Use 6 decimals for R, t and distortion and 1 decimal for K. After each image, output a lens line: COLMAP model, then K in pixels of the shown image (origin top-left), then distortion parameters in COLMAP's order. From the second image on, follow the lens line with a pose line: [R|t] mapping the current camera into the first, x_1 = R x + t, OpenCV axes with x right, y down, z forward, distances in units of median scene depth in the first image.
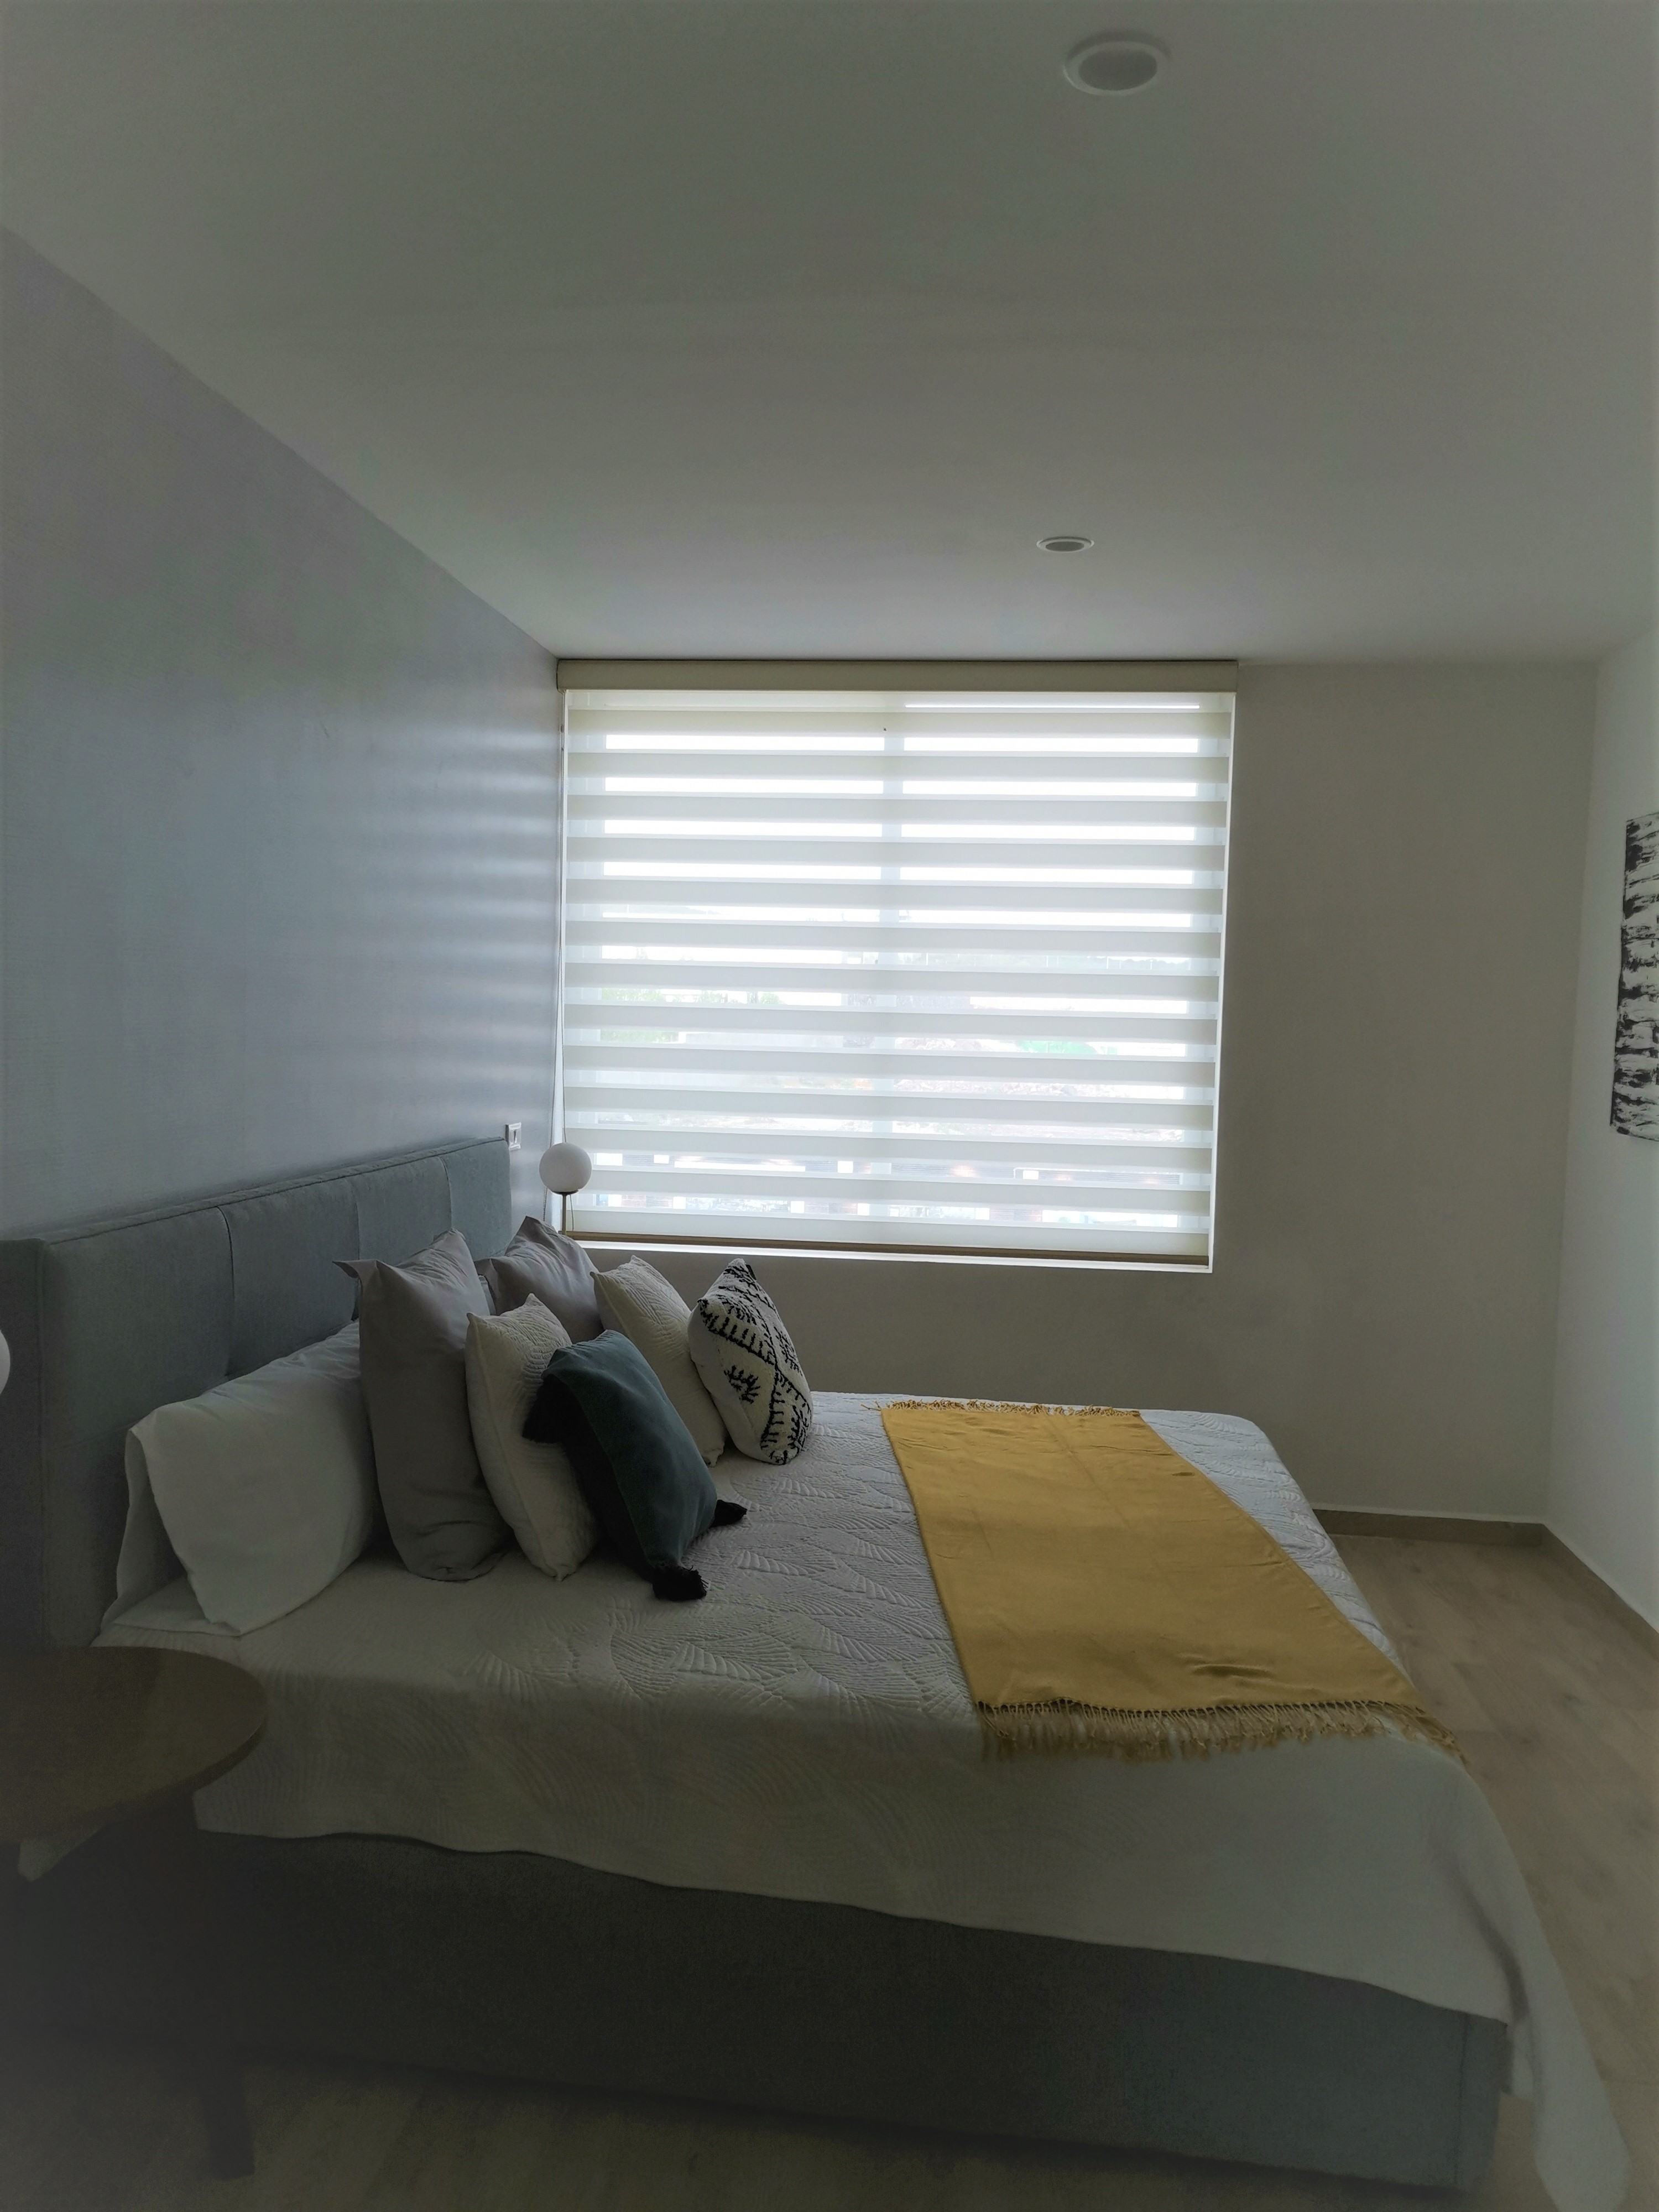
lens RADIAL K [[1649.6, 0, 827.0], [0, 1649.6, 1095.1], [0, 0, 1]] dist [0.083712, -0.119058]
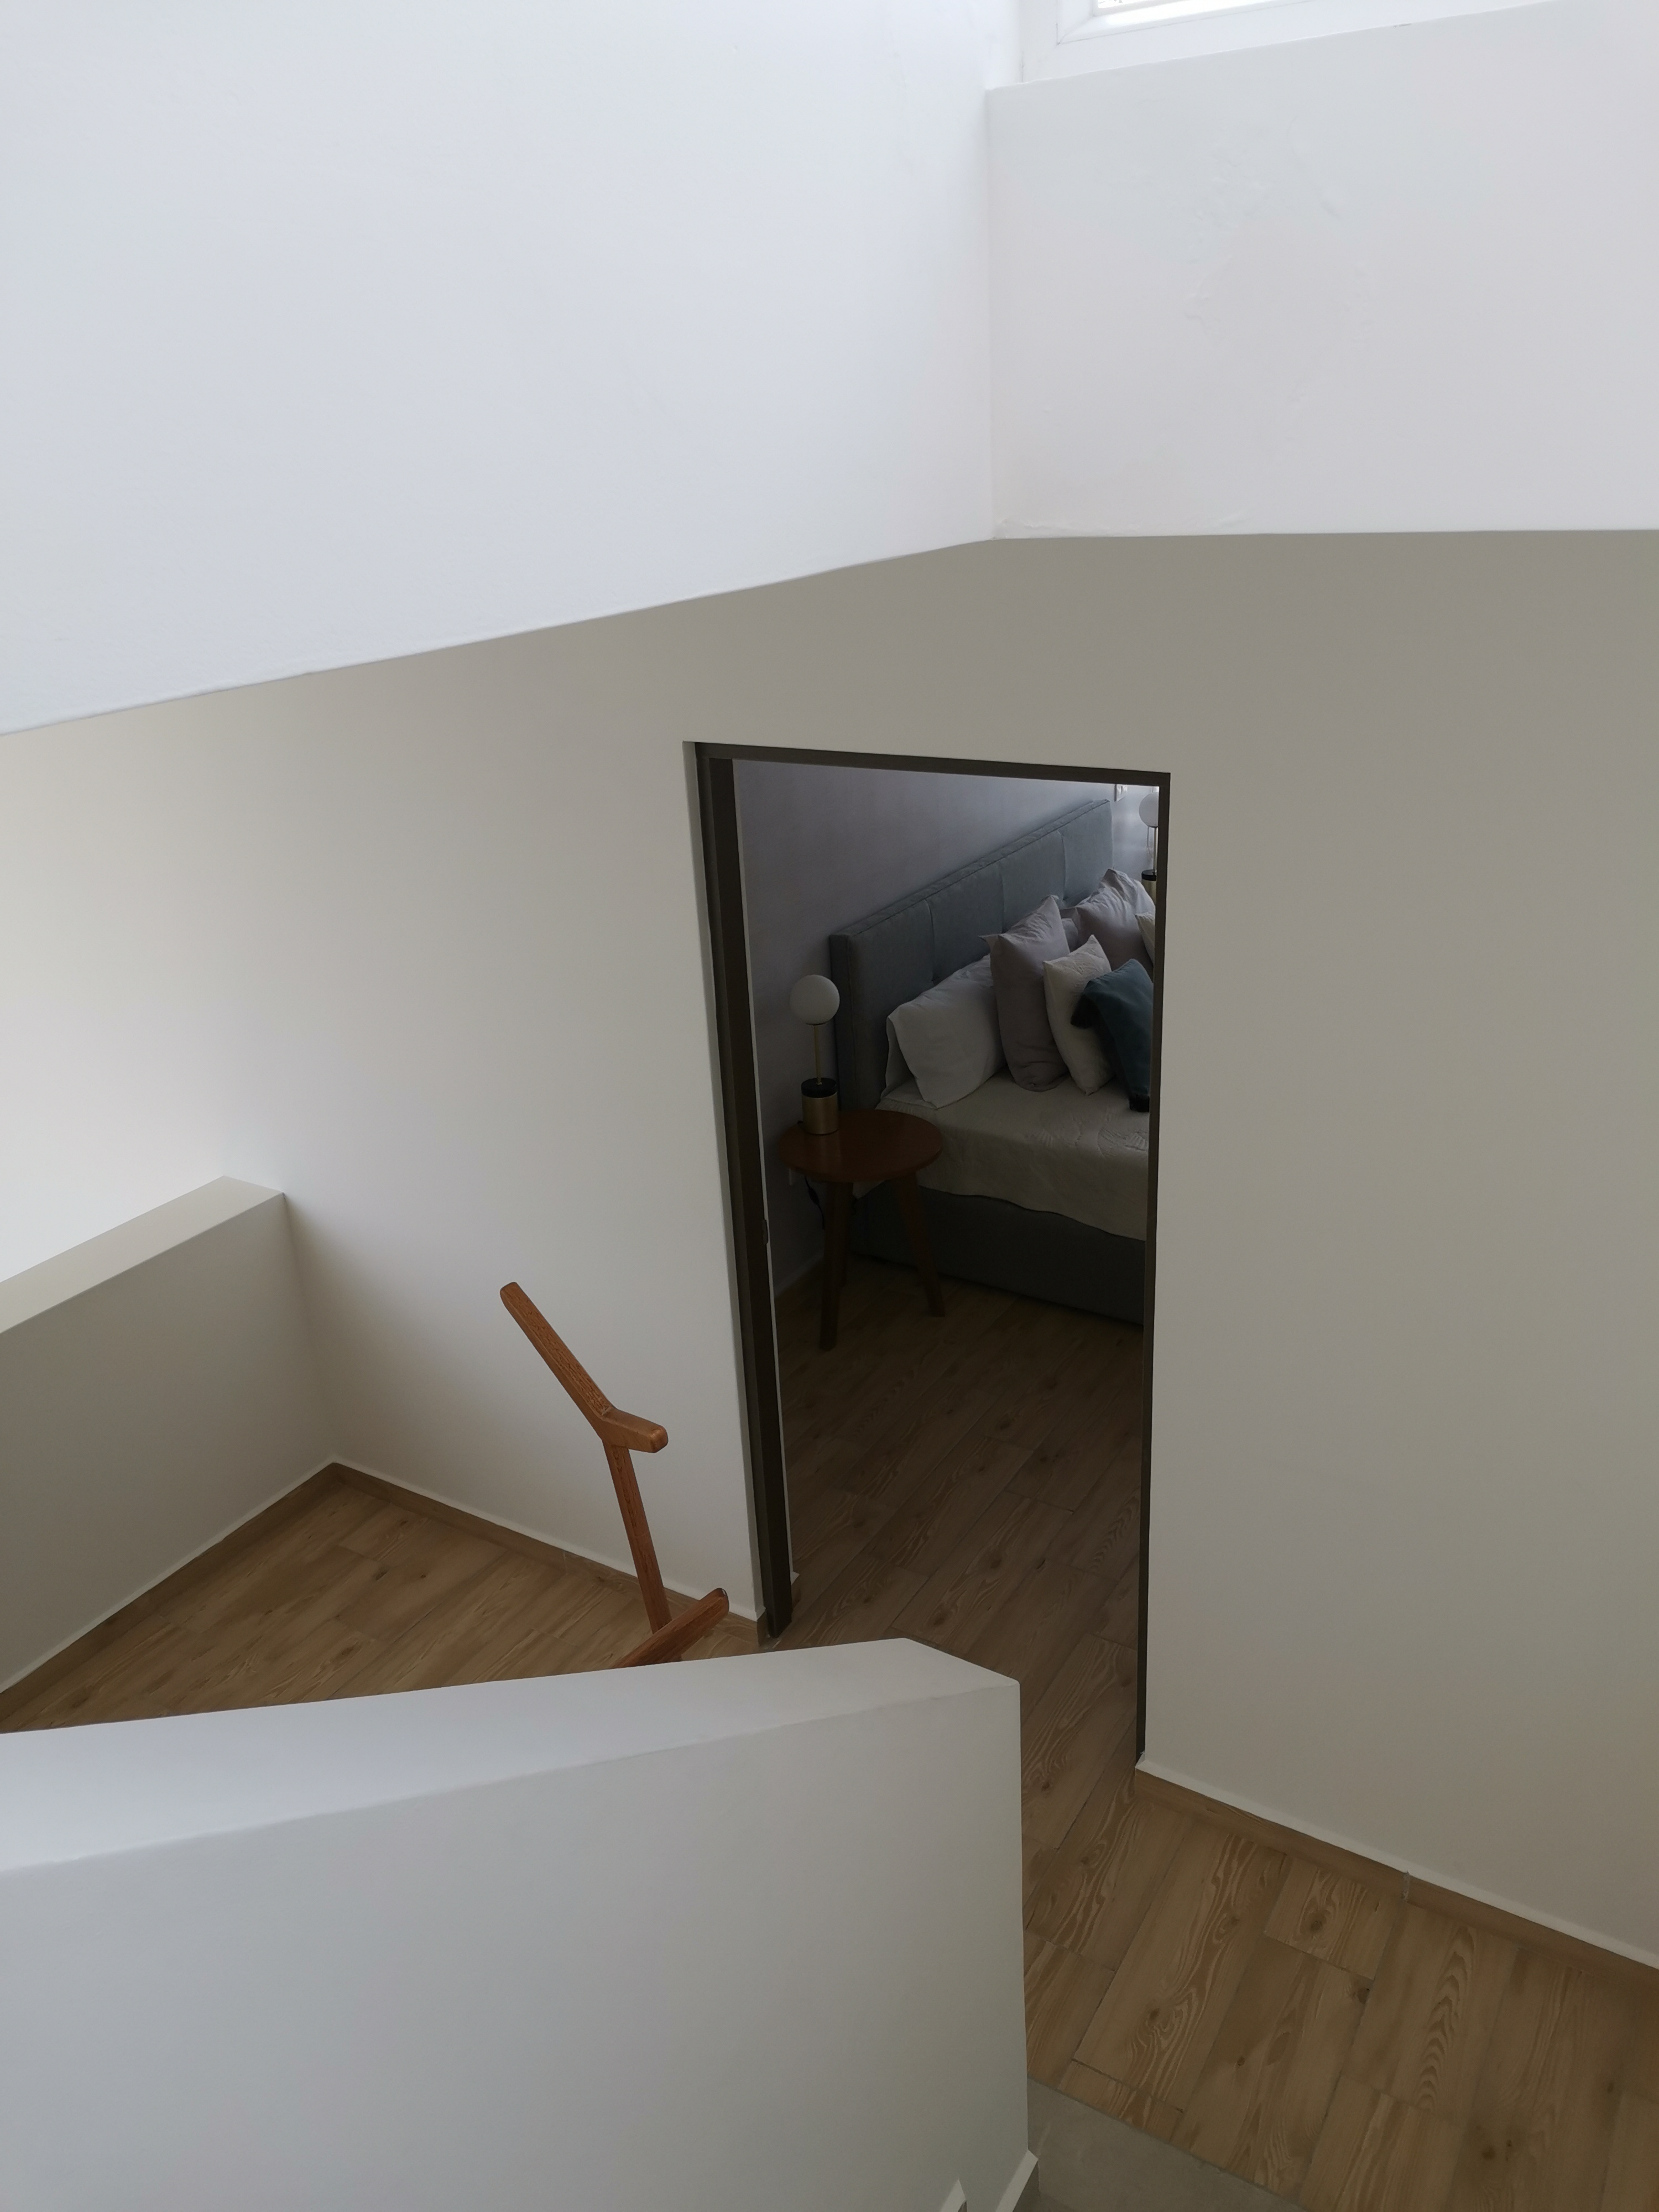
lens RADIAL K [[1649.6, 0, 827.0], [0, 1649.6, 1095.1], [0, 0, 1]] dist [0.083712, -0.119058]
pose [[0.904514, 0.093414, -0.416087, 0.375846], [0.051600, 0.944569, 0.324231, -0.362676], [0.423311, -0.314742, 0.849556, -0.810737]]
